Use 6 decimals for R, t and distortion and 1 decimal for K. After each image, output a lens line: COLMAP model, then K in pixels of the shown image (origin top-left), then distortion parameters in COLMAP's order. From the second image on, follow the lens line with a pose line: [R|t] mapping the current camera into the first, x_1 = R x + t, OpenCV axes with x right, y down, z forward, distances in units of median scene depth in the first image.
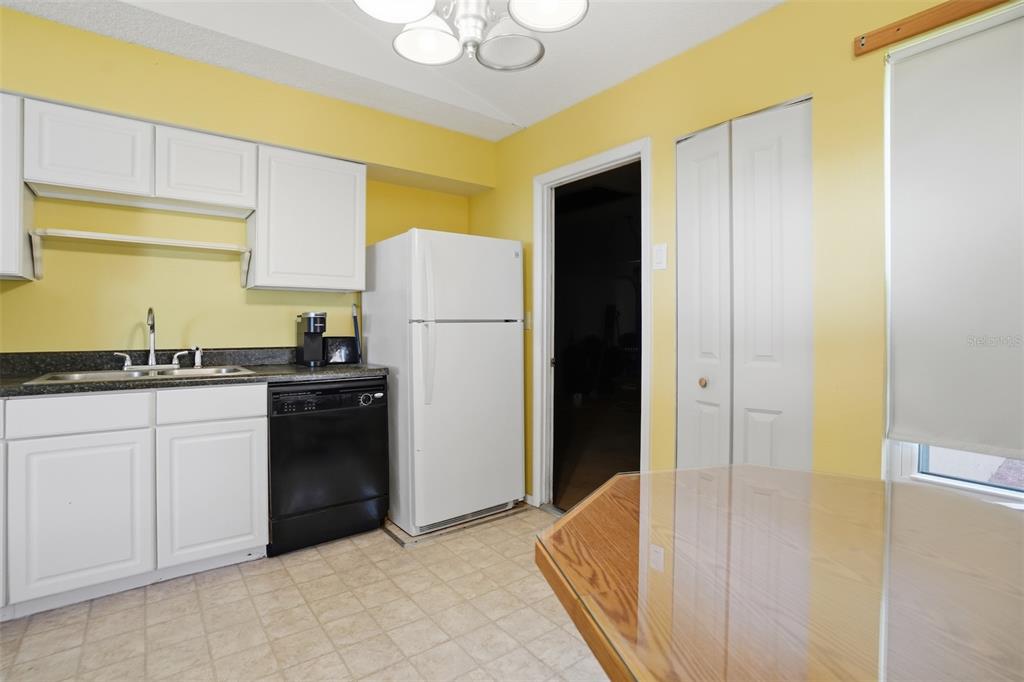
lens RADIAL K [[491.5, 0, 512.0], [0, 491.5, 341.0], [0, 0, 1]] dist [-0.079379, 0.032017]
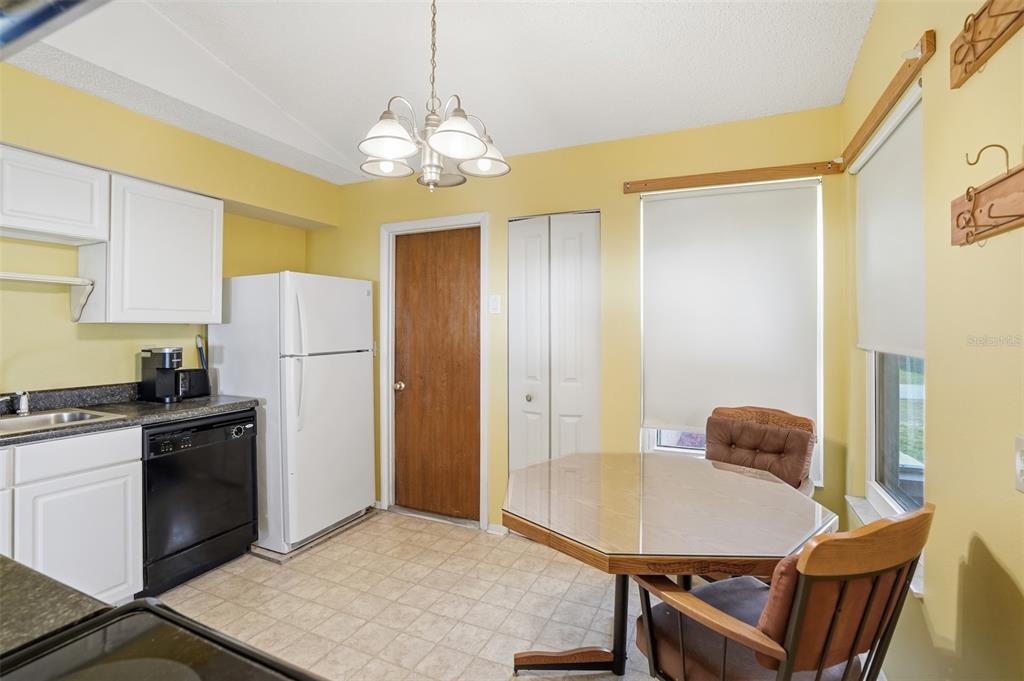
lens RADIAL K [[491.5, 0, 512.0], [0, 491.5, 340.5], [0, 0, 1]] dist [-0.079379, 0.032017]
pose [[0.880750, -0.012395, 0.473419, -0.261657], [0.013992, 0.999902, 0.000149, -0.066304], [-0.473375, 0.006493, 0.880837, -0.183579]]
